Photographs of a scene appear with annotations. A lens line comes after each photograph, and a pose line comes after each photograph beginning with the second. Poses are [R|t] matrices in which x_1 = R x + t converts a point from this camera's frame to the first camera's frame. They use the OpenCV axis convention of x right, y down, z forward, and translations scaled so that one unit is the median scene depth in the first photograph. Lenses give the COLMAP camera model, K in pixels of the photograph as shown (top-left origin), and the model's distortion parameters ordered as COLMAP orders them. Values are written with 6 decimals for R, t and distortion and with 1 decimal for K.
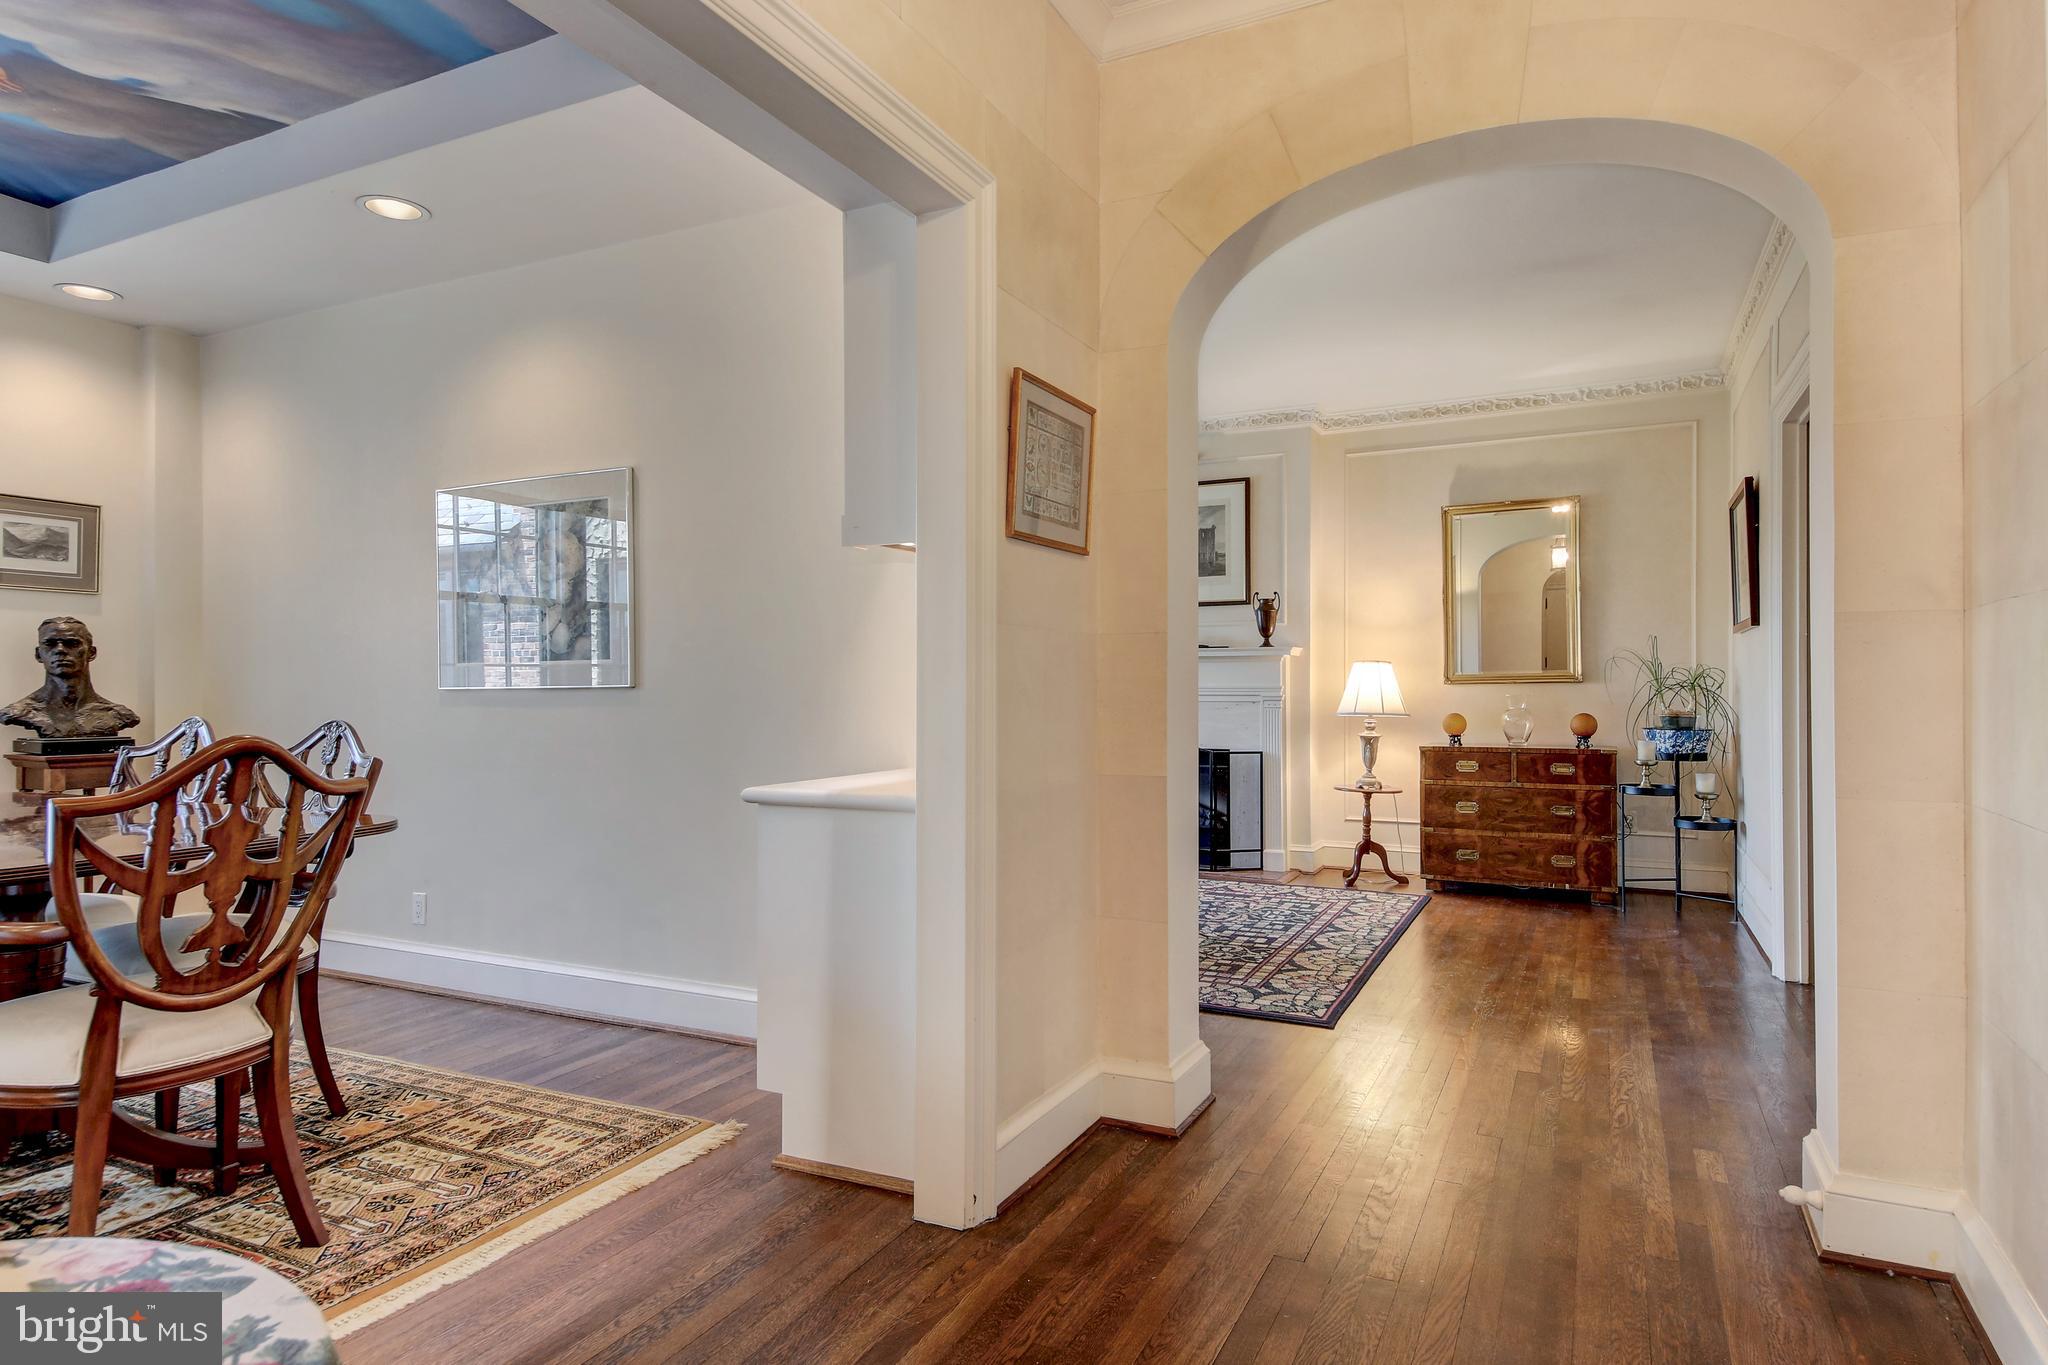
lens RADIAL K [[1063.4, 0, 1024.0], [0, 1063.4, 682.5], [0, 0, 1]] dist [0.000255, 0.000041]
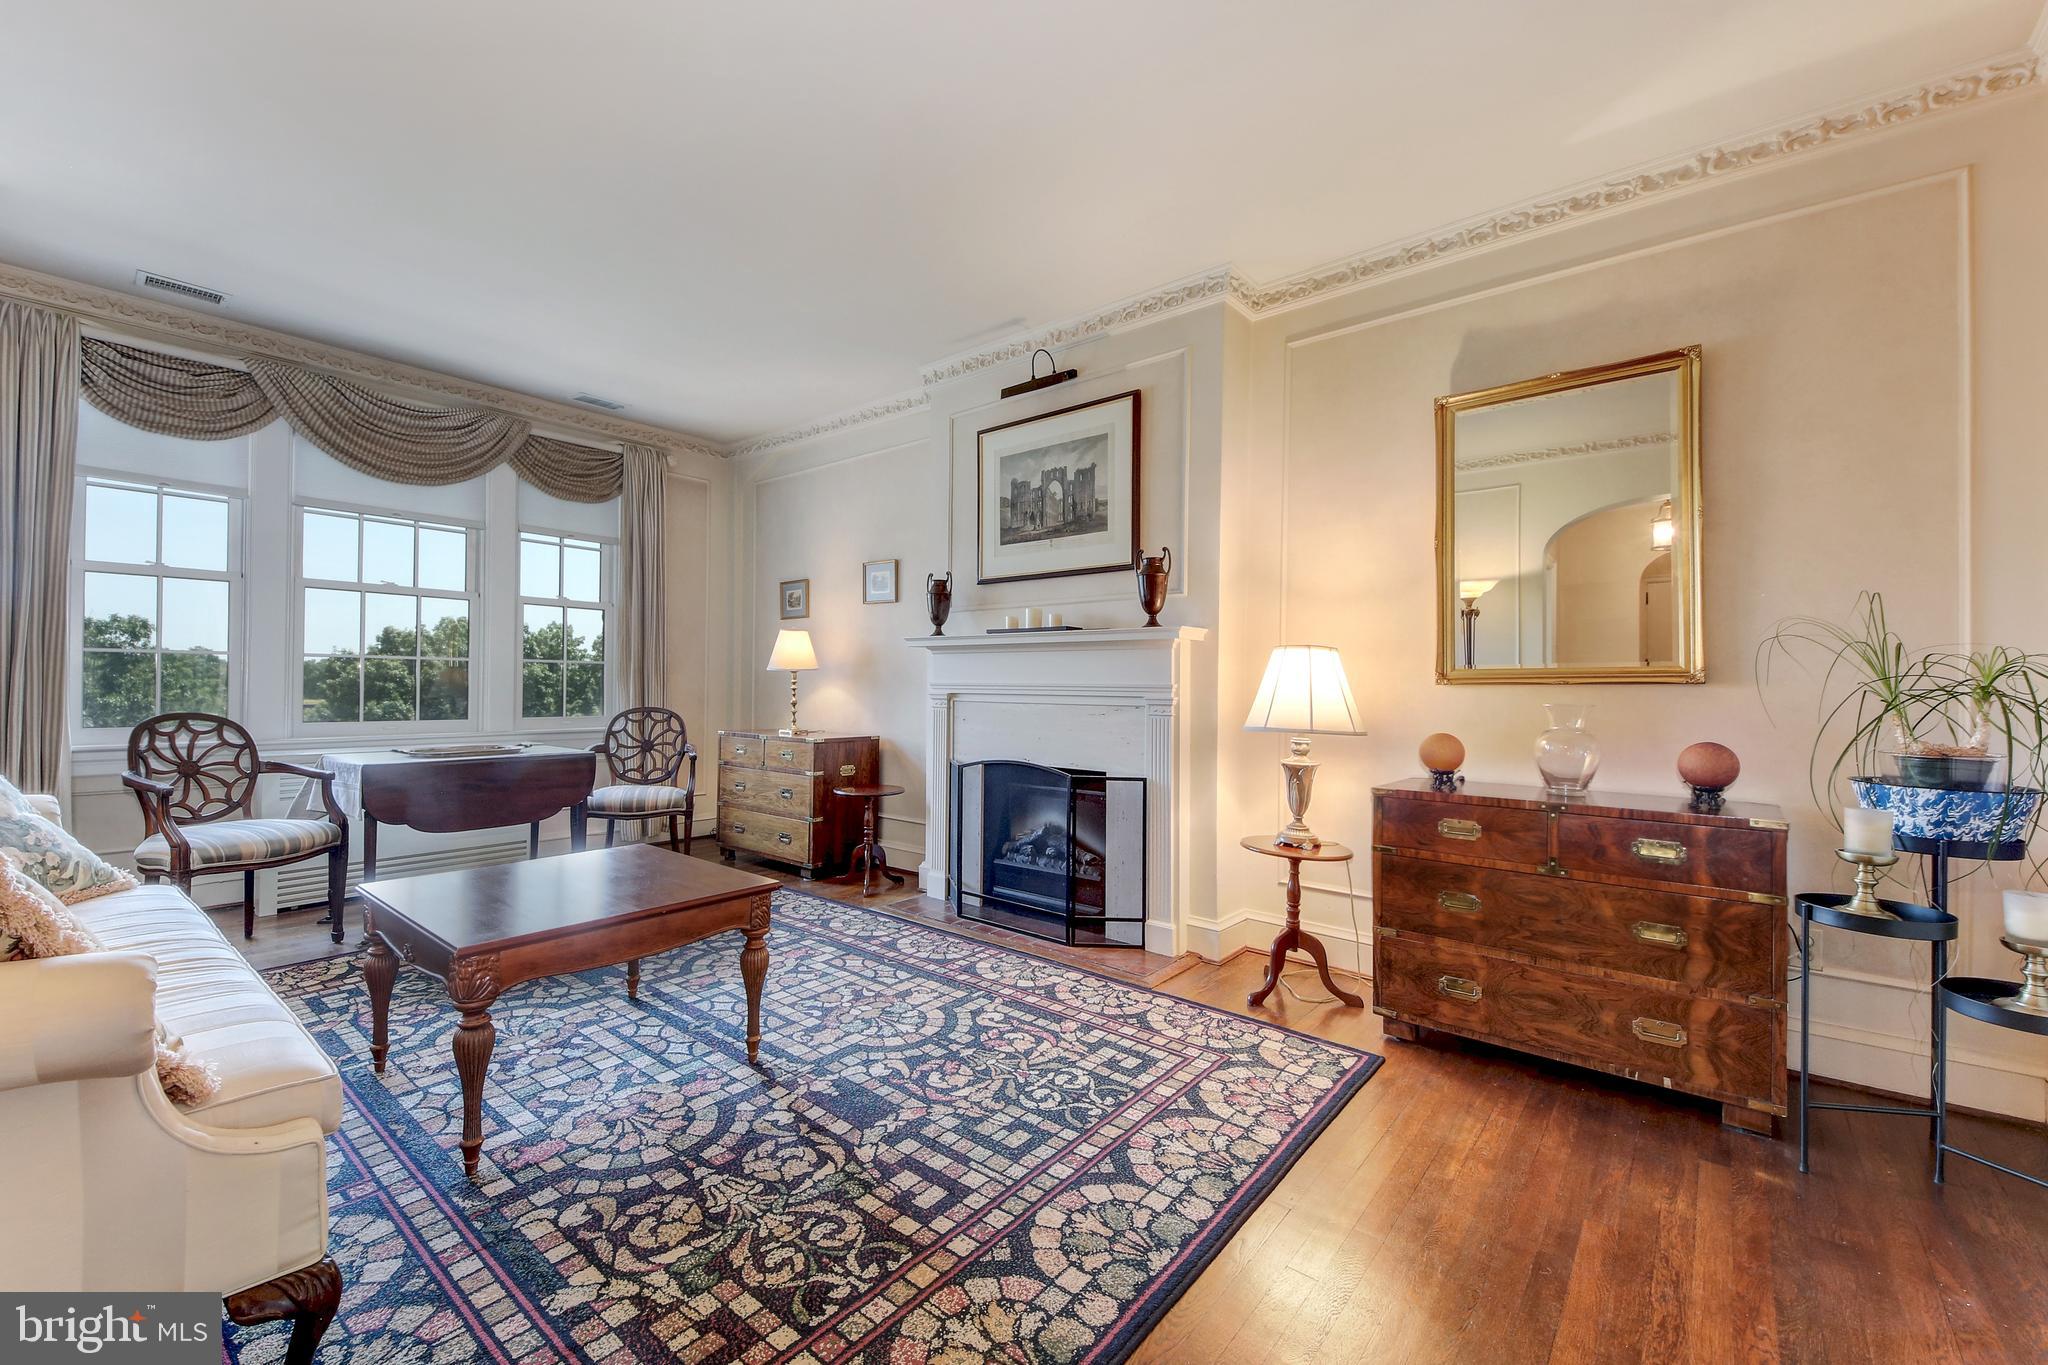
lens RADIAL K [[770.7, 0, 989.7], [0, 770.7, 677.4], [0, 0, 1]] dist [0.029688, -0.019519]
pose [[0.968174, 0.007312, -0.250170, 0.262722], [-0.007075, 0.999973, 0.001843, -0.001181], [0.250177, -0.000014, 0.968200, 0.508136]]
